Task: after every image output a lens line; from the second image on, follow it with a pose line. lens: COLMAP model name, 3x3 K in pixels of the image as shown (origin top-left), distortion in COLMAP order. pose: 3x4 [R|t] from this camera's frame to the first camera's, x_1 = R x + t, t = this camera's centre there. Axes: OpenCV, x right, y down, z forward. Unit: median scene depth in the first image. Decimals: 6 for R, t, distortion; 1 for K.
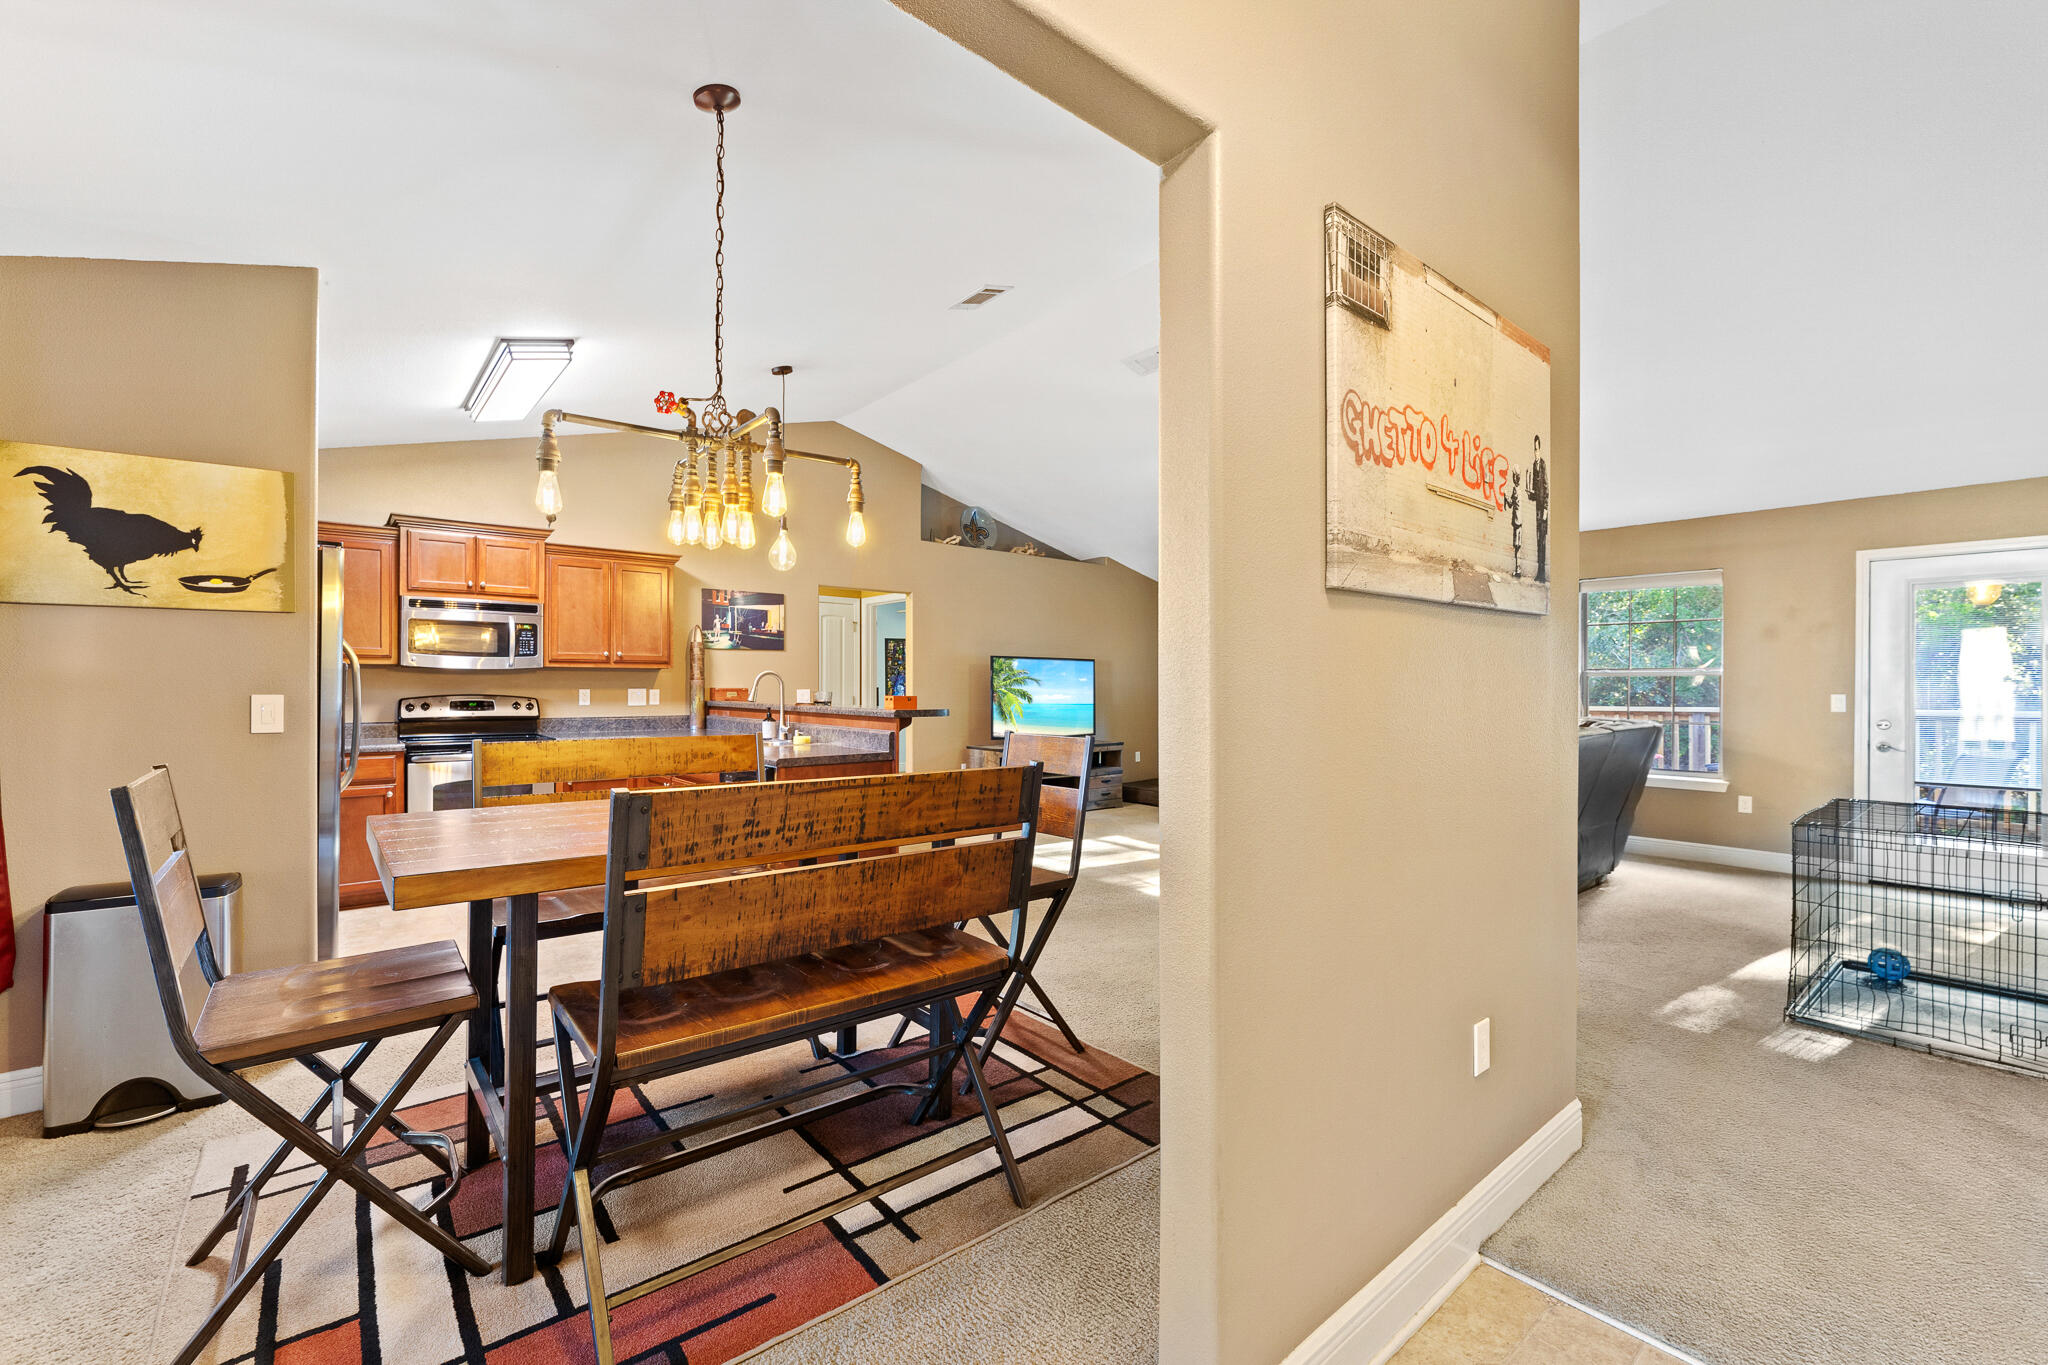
lens RADIAL K [[826.7, 0, 1006.9], [0, 826.7, 689.0], [0, 0, 1]] dist [-0.000088, -0.000338]
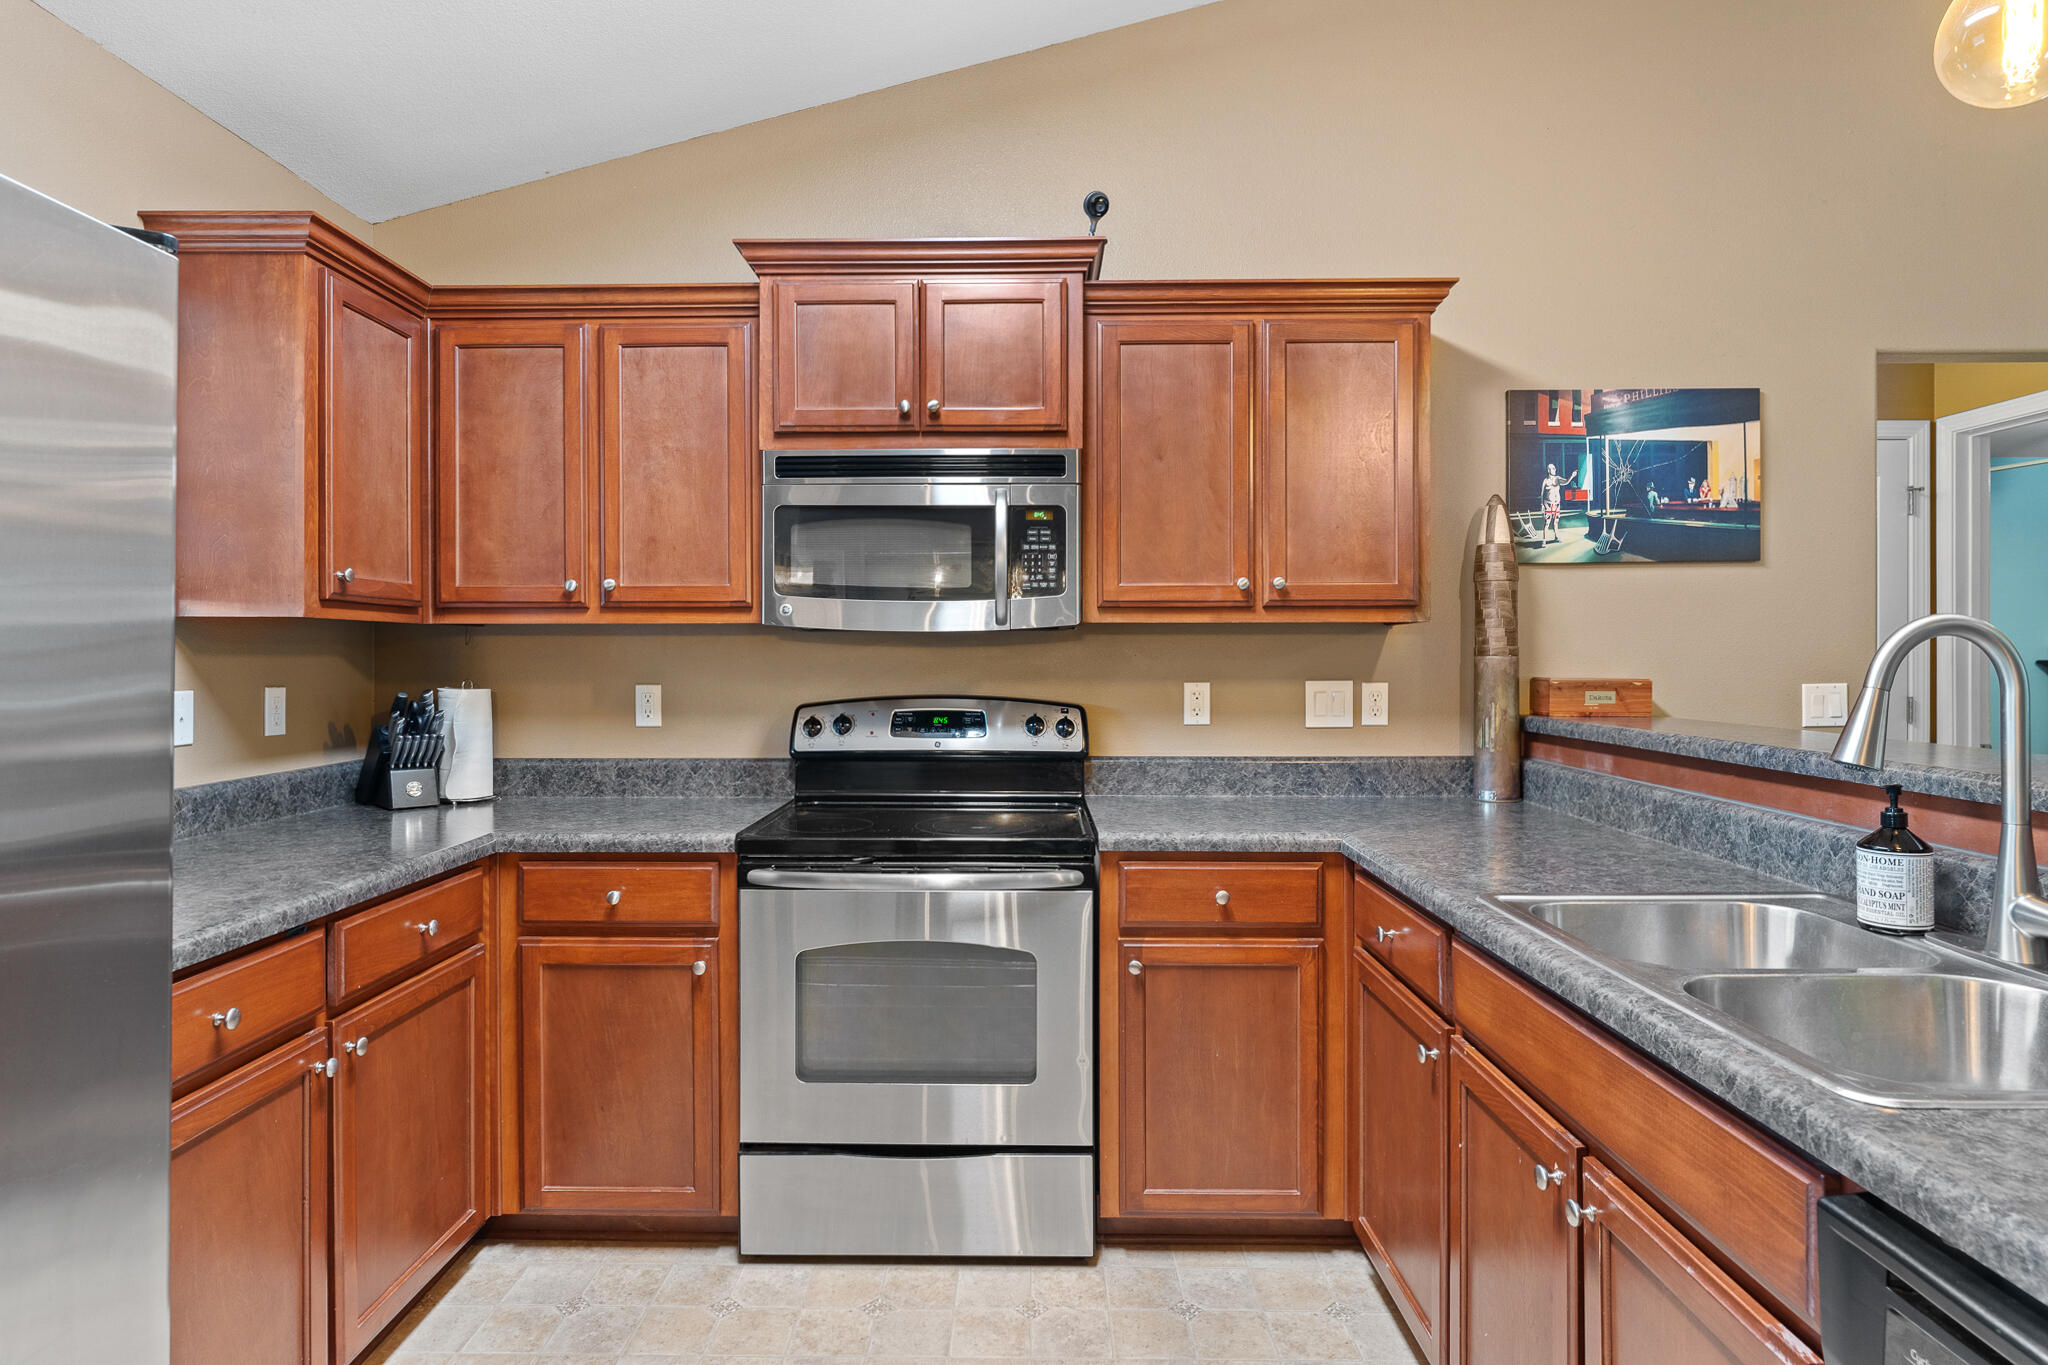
lens RADIAL K [[1109.7, 0, 1018.9], [0, 1109.7, 658.0], [0, 0, 1]] dist [-0.001336, 0.000885]
pose [[0.764830, -0.004078, -0.644219, -0.244001], [0.000817, 0.999985, -0.005360, -0.008255], [0.644231, 0.003573, 0.764823, 0.554376]]
